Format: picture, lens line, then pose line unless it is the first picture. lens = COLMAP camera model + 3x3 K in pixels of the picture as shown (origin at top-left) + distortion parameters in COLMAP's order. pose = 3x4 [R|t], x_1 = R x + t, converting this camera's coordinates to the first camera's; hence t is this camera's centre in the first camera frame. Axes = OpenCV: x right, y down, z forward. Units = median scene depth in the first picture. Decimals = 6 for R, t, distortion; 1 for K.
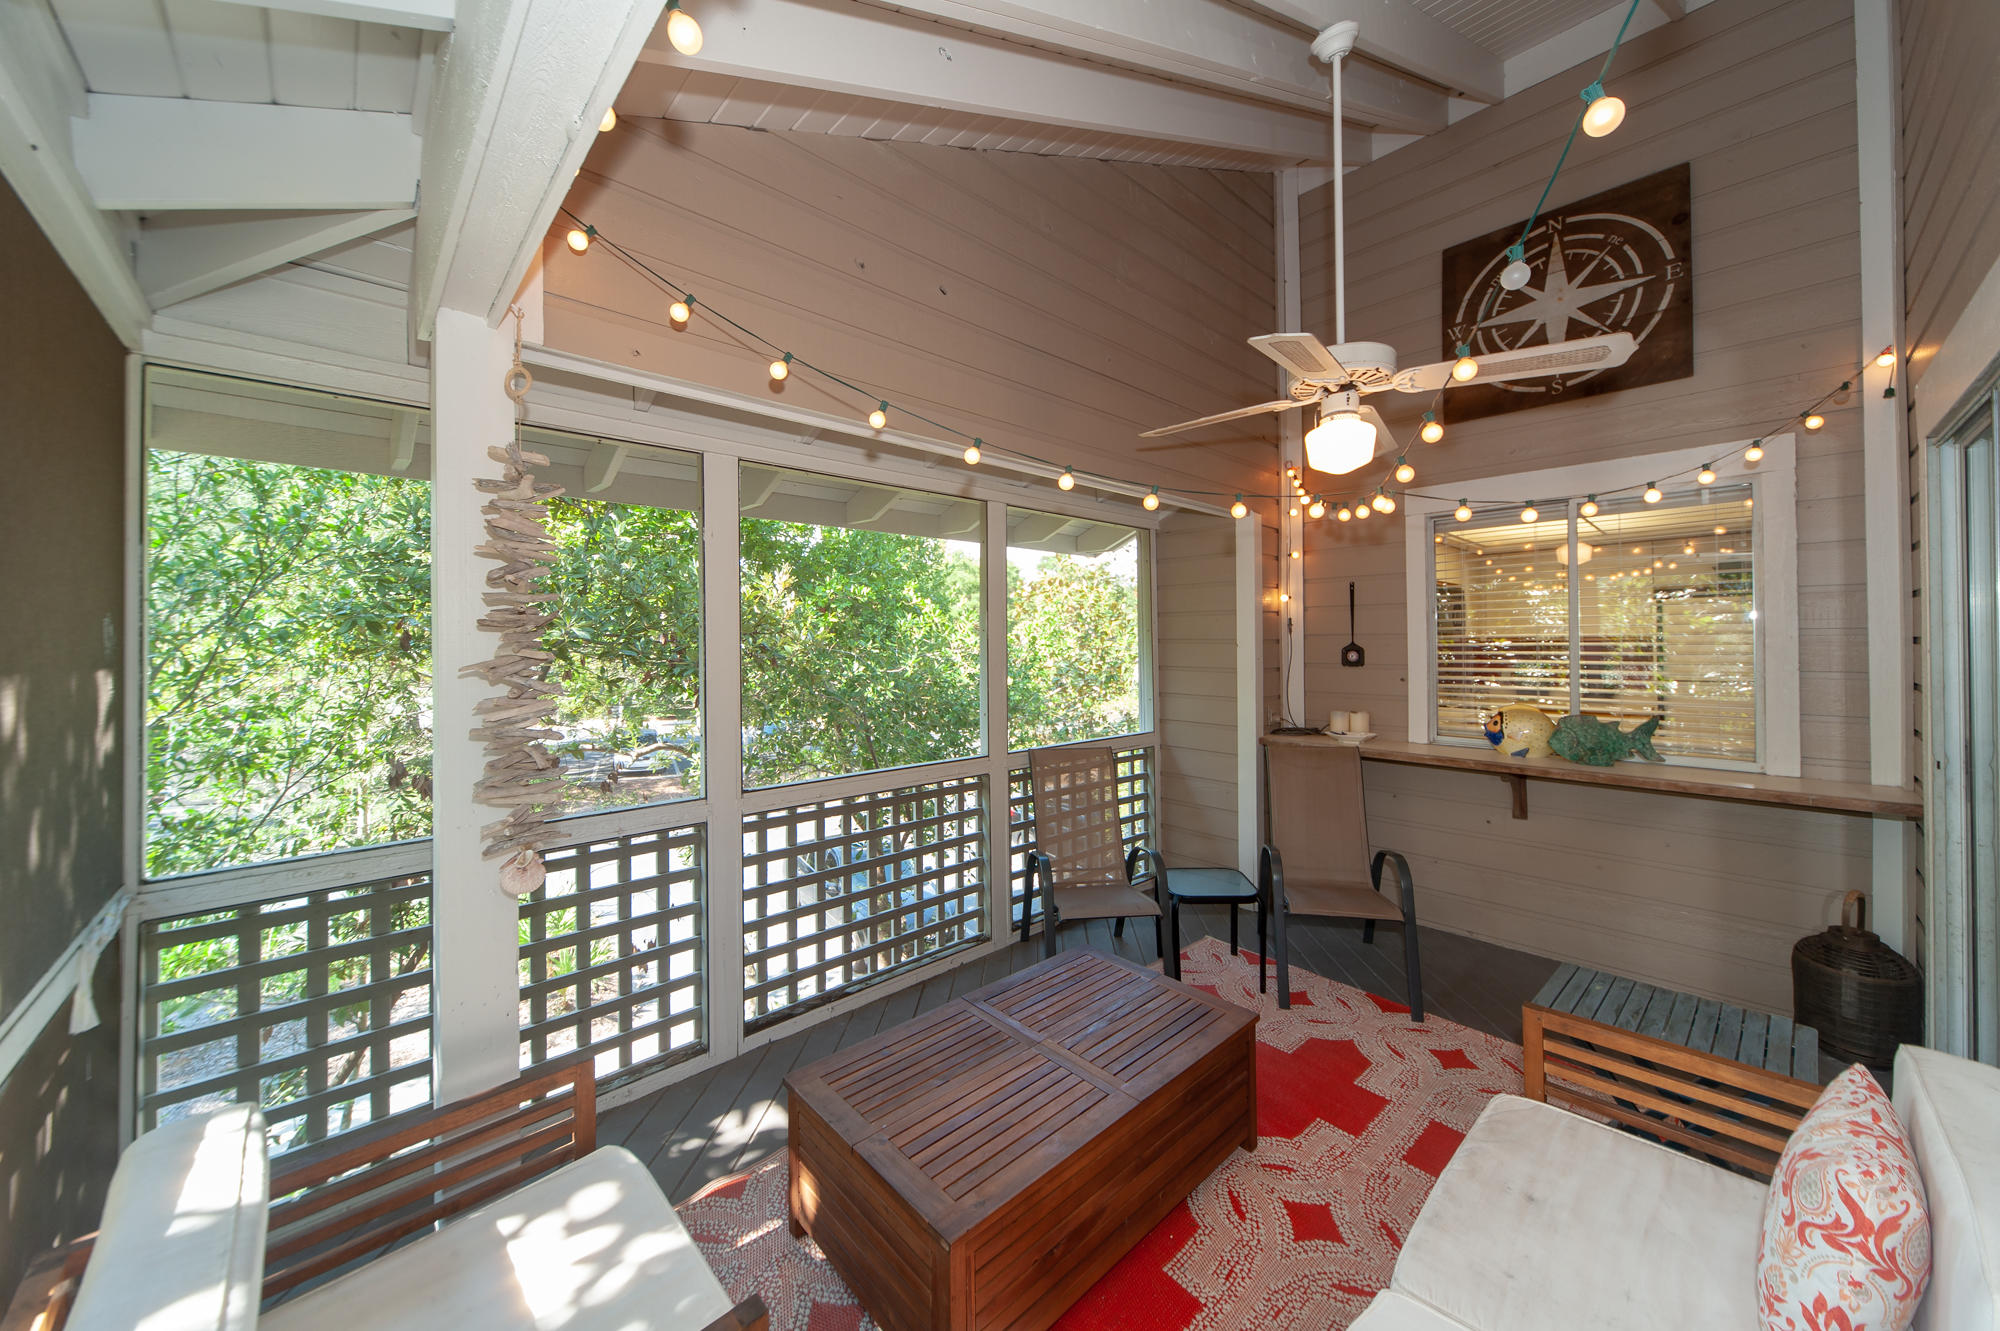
lens RADIAL K [[710.4, 0, 1025.6], [0, 710.4, 637.9], [0, 0, 1]] dist [0.000489, -0.000096]
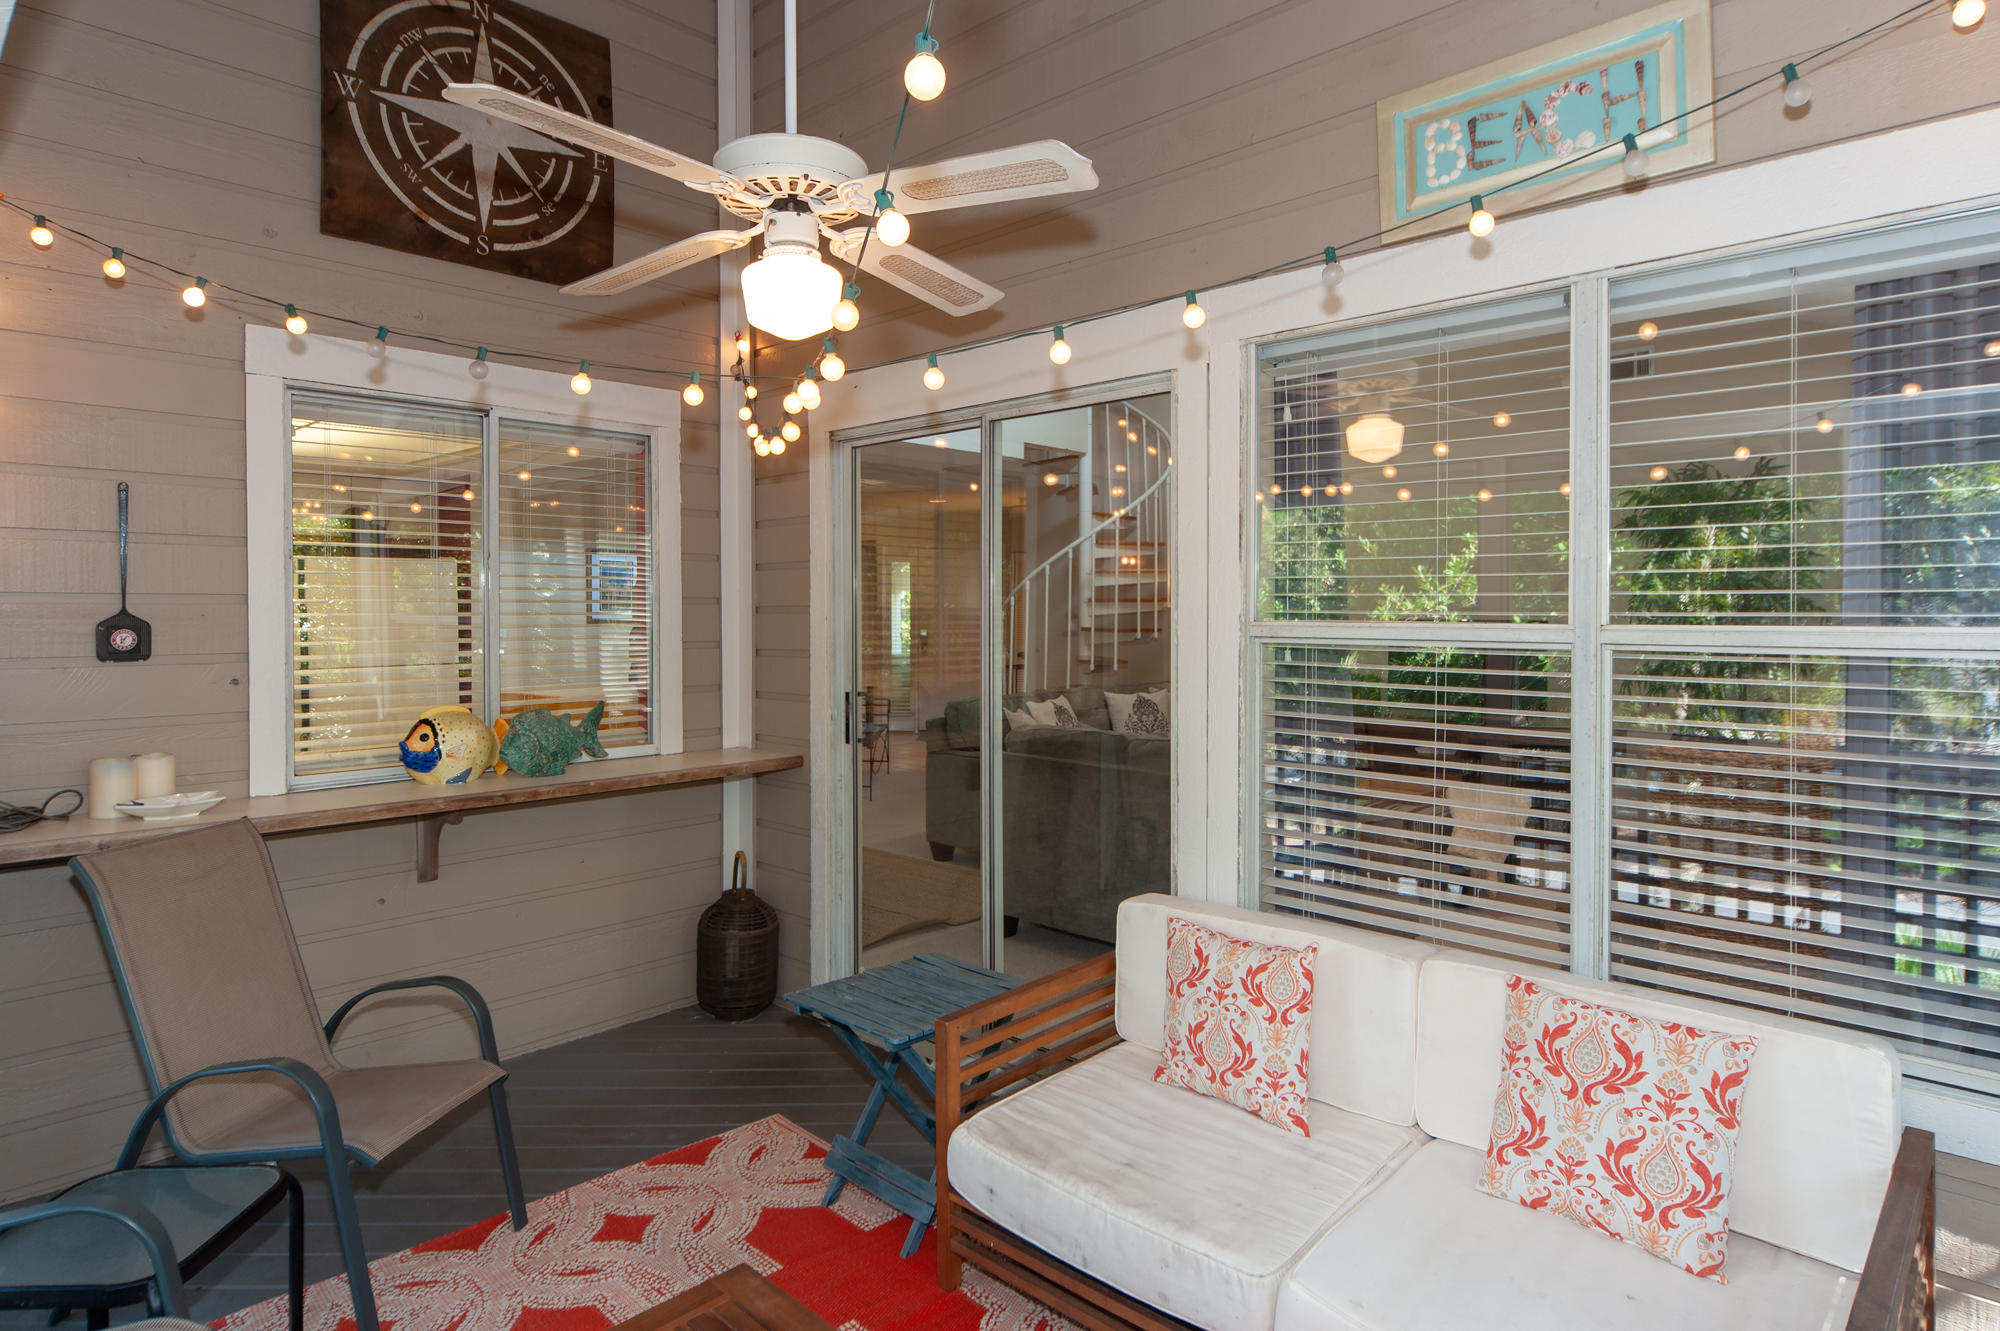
lens RADIAL K [[1085.7, 0, 1050.4], [0, 1085.7, 610.2], [0, 0, 1]] dist [0.001250, -0.000015]
pose [[-0.049702, 0.006892, 0.998740, -0.364806], [-0.003804, 0.999968, -0.007090, 0.011358], [-0.998757, -0.004151, -0.049674, 0.529089]]
